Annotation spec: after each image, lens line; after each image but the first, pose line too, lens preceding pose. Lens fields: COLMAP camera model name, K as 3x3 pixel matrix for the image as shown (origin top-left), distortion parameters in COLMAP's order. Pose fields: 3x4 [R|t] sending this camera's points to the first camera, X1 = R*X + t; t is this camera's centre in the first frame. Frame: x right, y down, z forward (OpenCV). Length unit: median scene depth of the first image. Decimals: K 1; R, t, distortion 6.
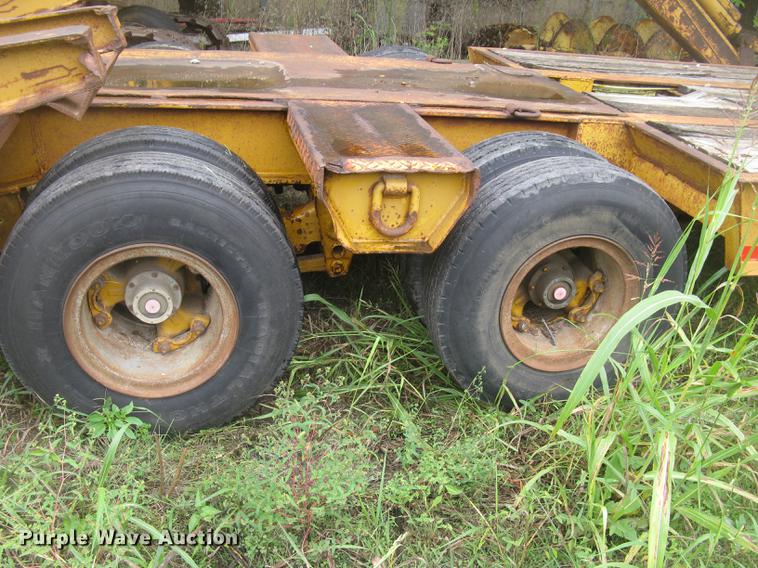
lens RADIAL K [[777.9, 0, 355.0], [0, 777.9, 288.3], [0, 0, 1]] dist [-0.190234, 0.215673]
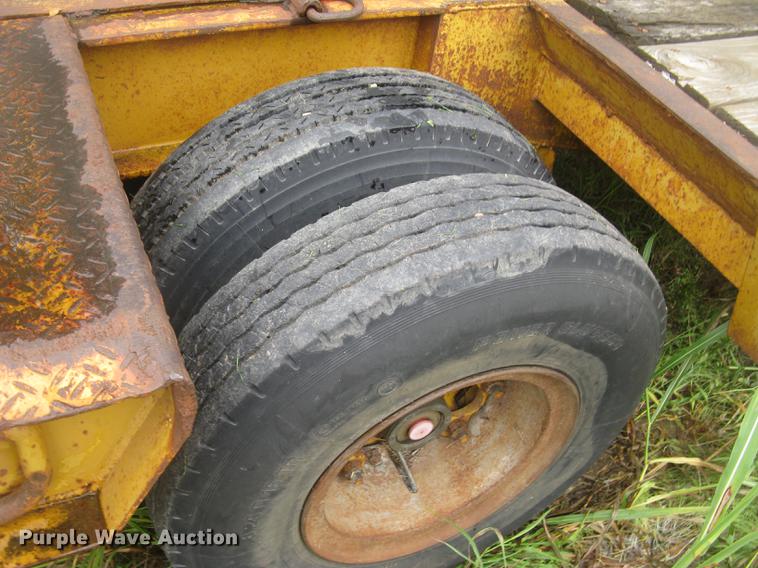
lens RADIAL K [[777.9, 0, 355.0], [0, 777.9, 288.3], [0, 0, 1]] dist [-0.190234, 0.215673]
pose [[0.976229, -0.131269, 0.172467, 0.163689], [0.067751, 0.940675, 0.332477, -0.270757], [-0.205879, -0.312889, 0.927208, 0.621691]]
